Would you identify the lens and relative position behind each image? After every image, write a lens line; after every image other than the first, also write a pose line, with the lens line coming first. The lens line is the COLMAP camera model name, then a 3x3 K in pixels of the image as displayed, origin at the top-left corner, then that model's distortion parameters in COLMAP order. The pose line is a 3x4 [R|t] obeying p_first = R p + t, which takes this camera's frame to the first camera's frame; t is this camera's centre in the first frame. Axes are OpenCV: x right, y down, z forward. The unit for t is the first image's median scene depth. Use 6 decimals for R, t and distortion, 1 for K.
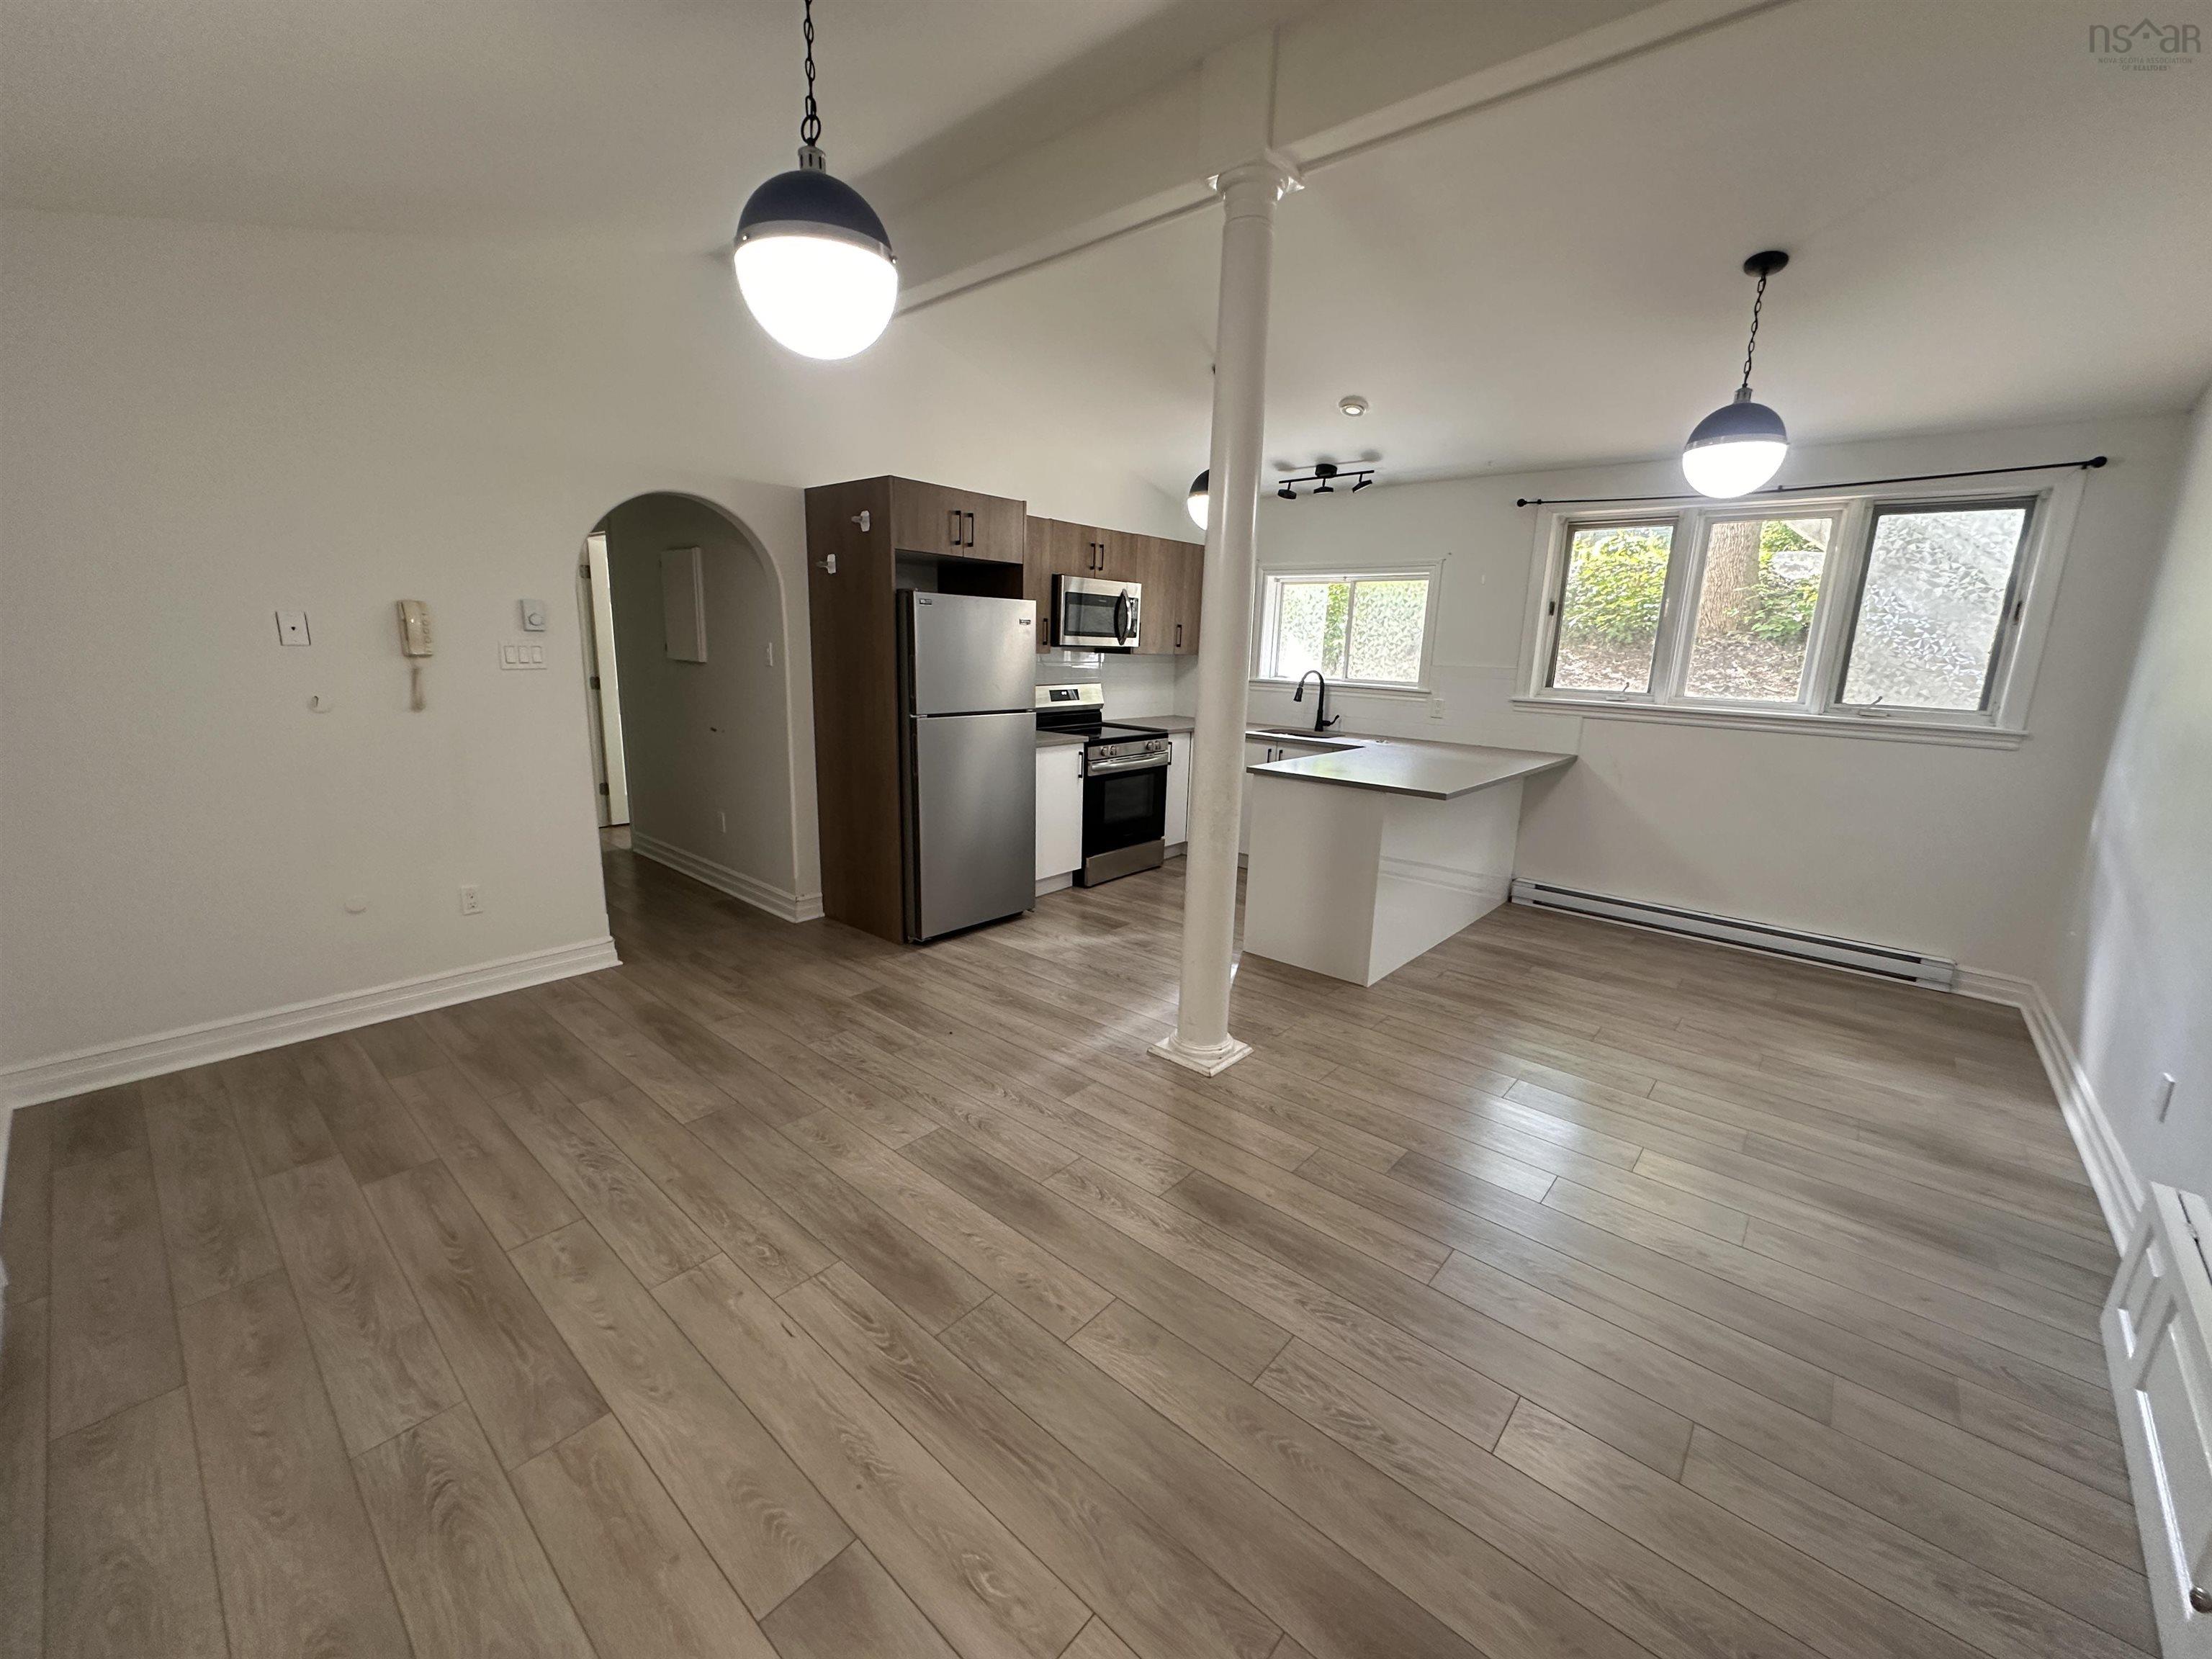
lens RADIAL K [[883.2, 0, 1107.2], [0, 883.2, 836.0], [0, 0, 1]] dist [-0.004215, -0.000347]
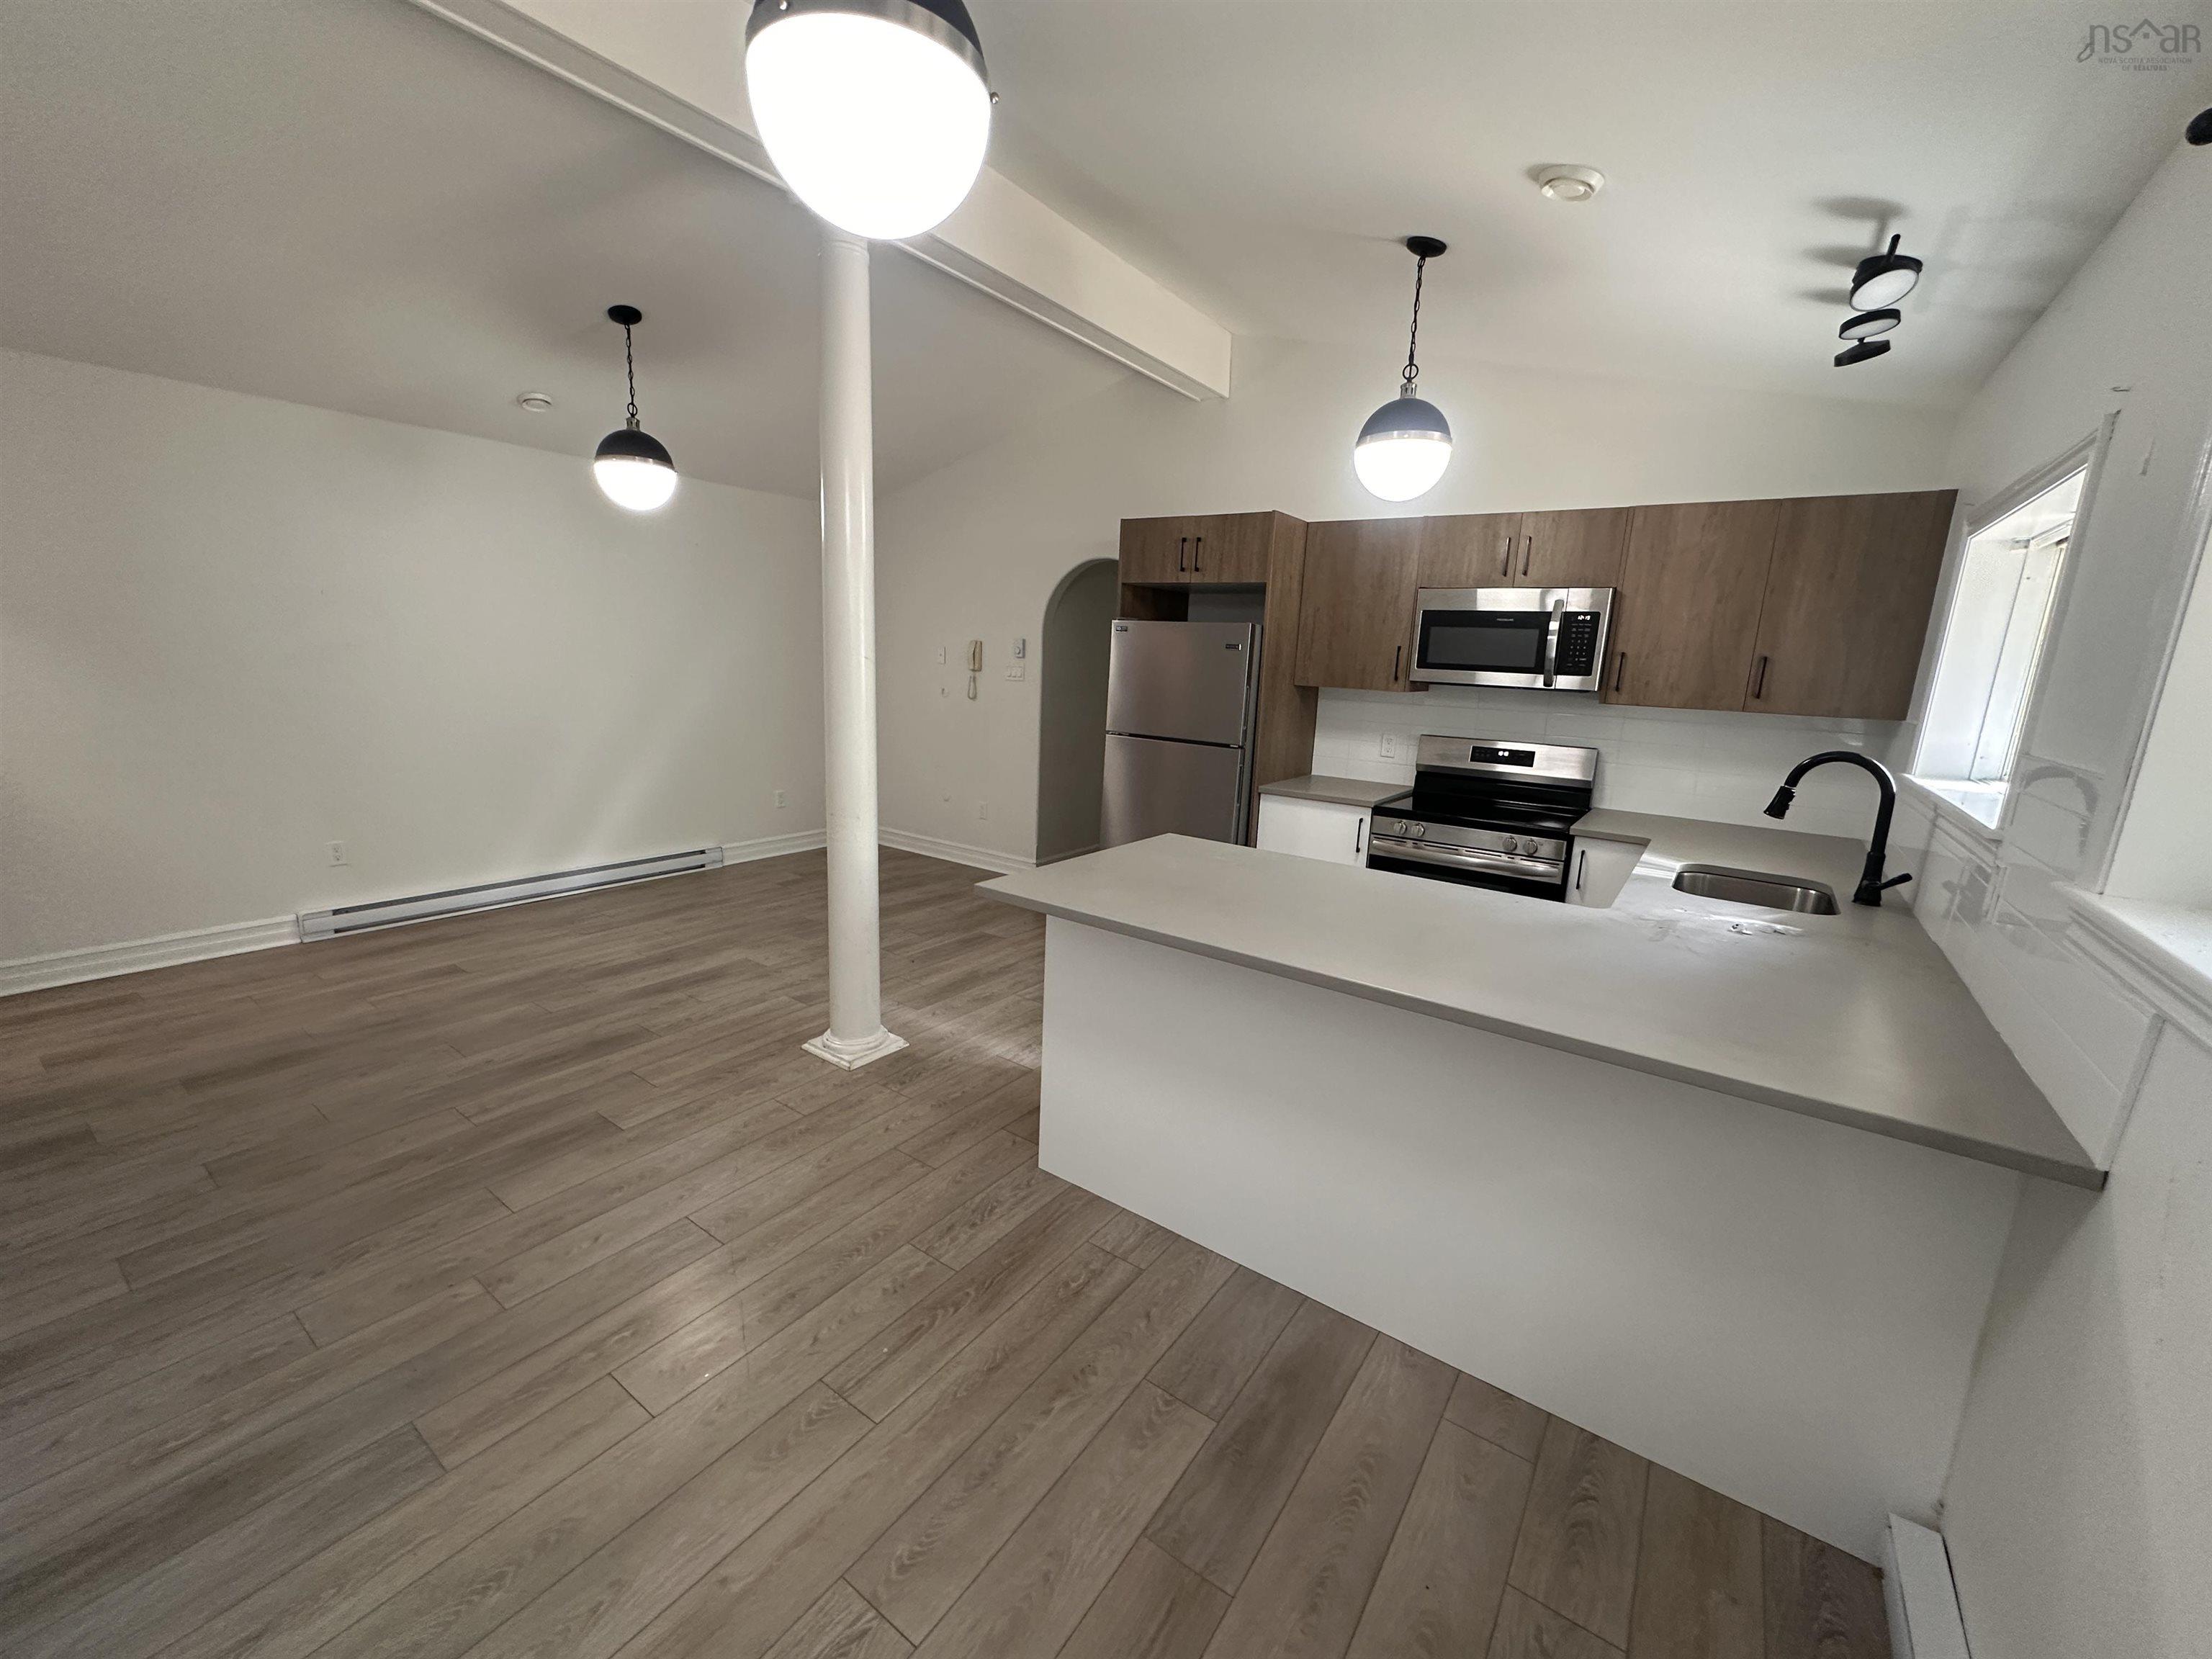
lens RADIAL K [[883.2, 0, 1103.6], [0, 883.2, 828.5], [0, 0, 1]] dist [-0.004215, -0.000347]
pose [[0.093383, 0.171233, -0.980795, 1.199499], [-0.254212, 0.956549, 0.142796, -0.238348], [0.962630, 0.235995, 0.132855, 1.184234]]
